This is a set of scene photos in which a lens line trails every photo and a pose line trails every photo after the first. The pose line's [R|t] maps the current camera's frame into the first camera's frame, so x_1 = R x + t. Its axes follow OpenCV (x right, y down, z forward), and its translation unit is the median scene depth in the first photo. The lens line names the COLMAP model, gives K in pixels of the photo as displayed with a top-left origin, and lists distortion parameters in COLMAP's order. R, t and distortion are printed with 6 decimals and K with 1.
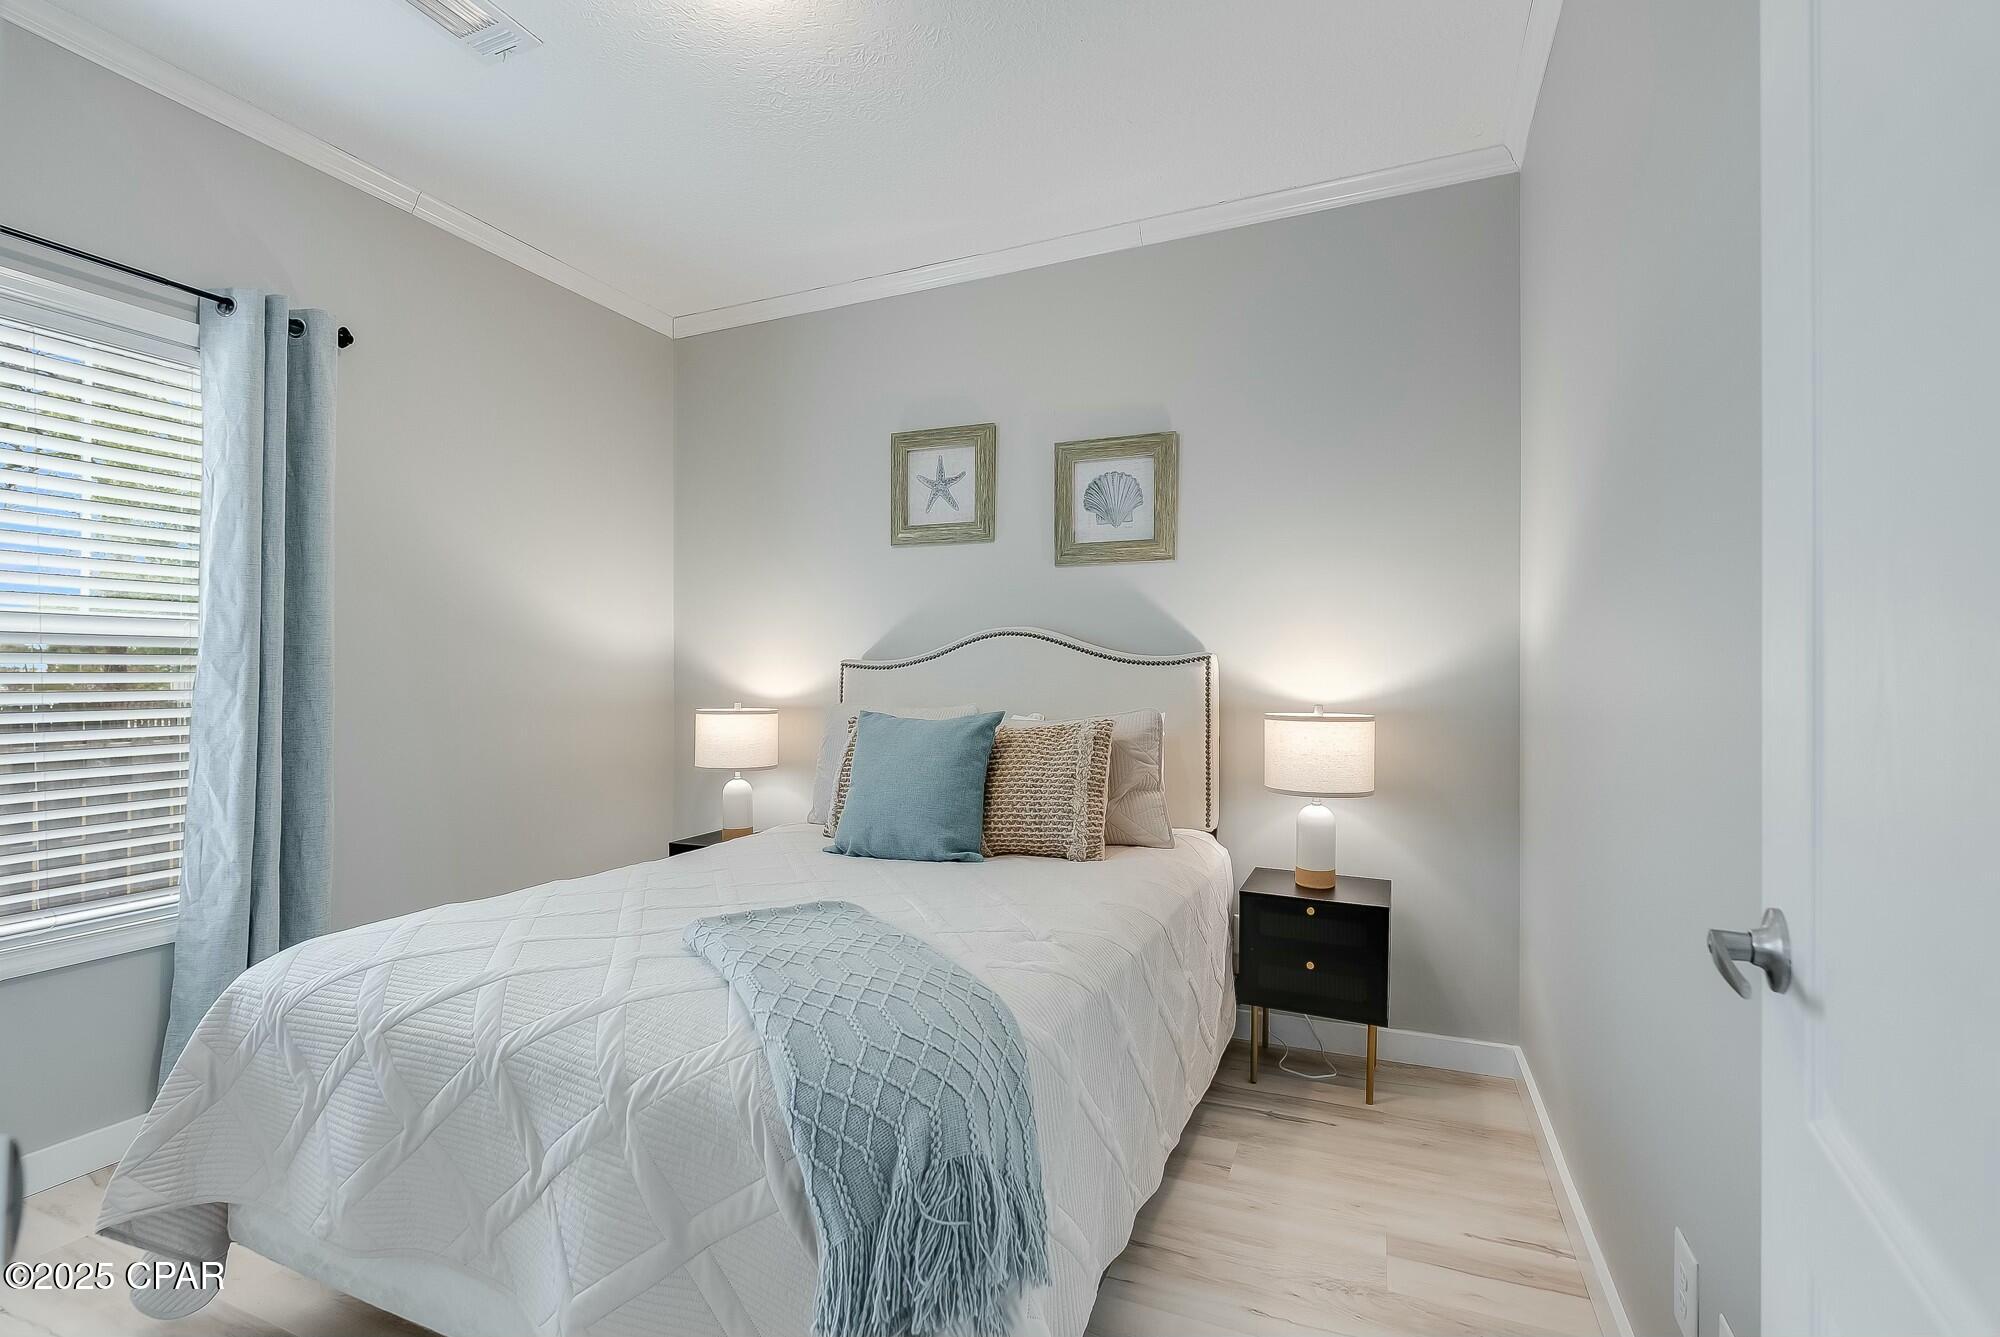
lens RADIAL K [[863.2, 0, 1014.6], [0, 863.2, 662.9], [0, 0, 1]] dist [-0.012230, -0.000155]
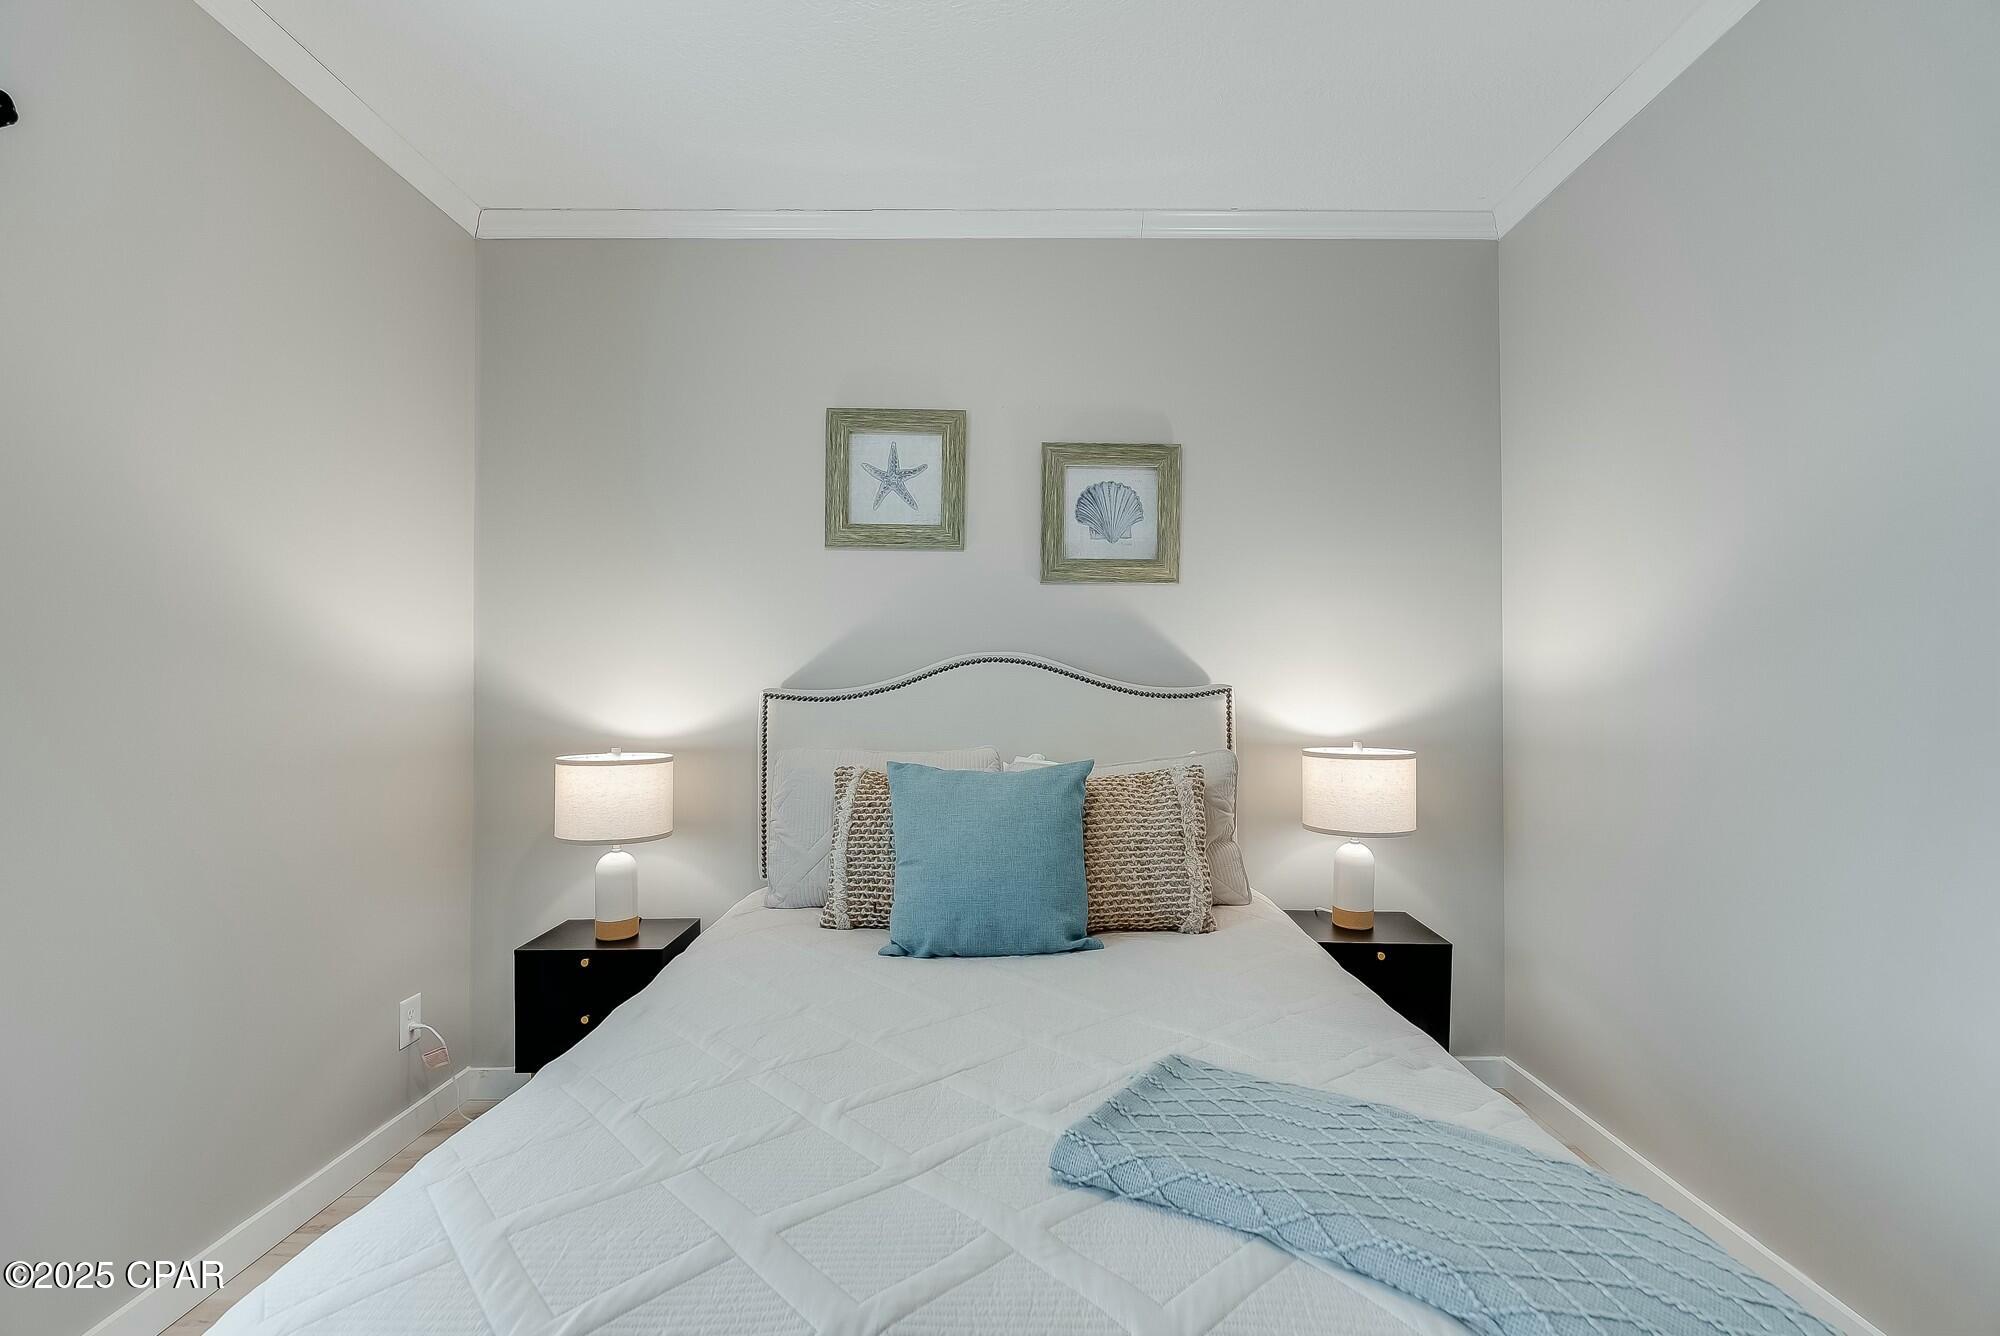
lens RADIAL K [[863.2, 0, 997.8], [0, 863.2, 665.5], [0, 0, 1]] dist [-0.012230, -0.000155]
pose [[0.921120, 0.008648, 0.389183, -0.338455], [-0.007065, 0.999960, -0.005499, -0.023882], [-0.389215, 0.002316, 0.921144, 0.216100]]
